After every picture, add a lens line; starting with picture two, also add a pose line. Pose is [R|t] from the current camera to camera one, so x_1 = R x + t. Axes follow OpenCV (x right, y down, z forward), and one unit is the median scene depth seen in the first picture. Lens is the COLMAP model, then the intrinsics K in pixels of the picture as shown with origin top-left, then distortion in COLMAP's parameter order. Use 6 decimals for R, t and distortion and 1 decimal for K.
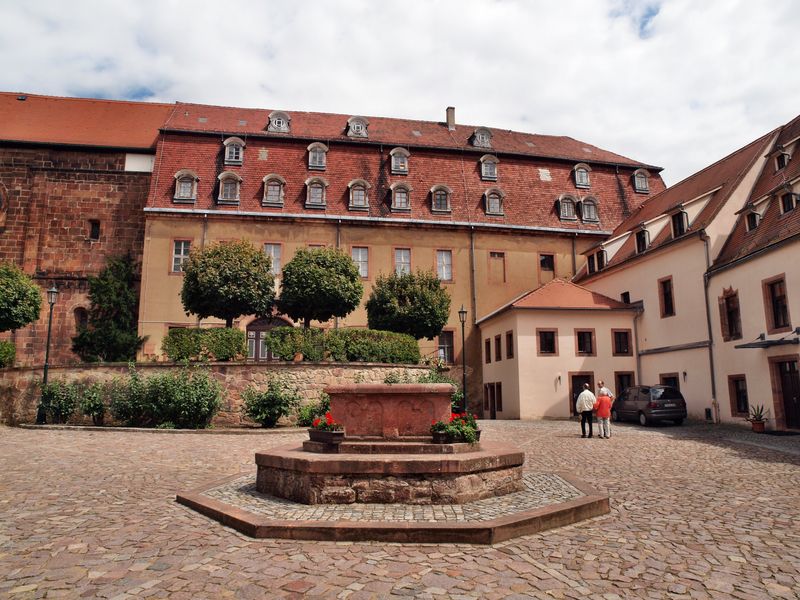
lens RADIAL K [[567.6, 0, 404.3], [0, 567.6, 299.1], [0, 0, 1]] dist [-0.138347, 0.111192]
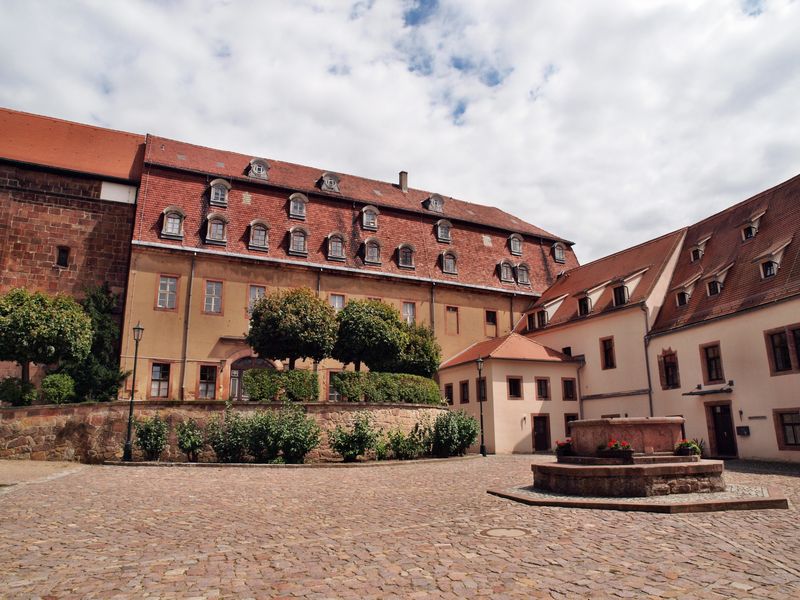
lens RADIAL K [[562.5, 0, 400.0], [0, 562.5, 300.0], [0, 0, 1]] dist [-0.139505, 0.108753]
pose [[0.961342, 0.063230, 0.267998, -0.272921], [-0.044012, 0.996049, -0.077128, -0.005450], [-0.271816, 0.062351, 0.960327, -0.061406]]
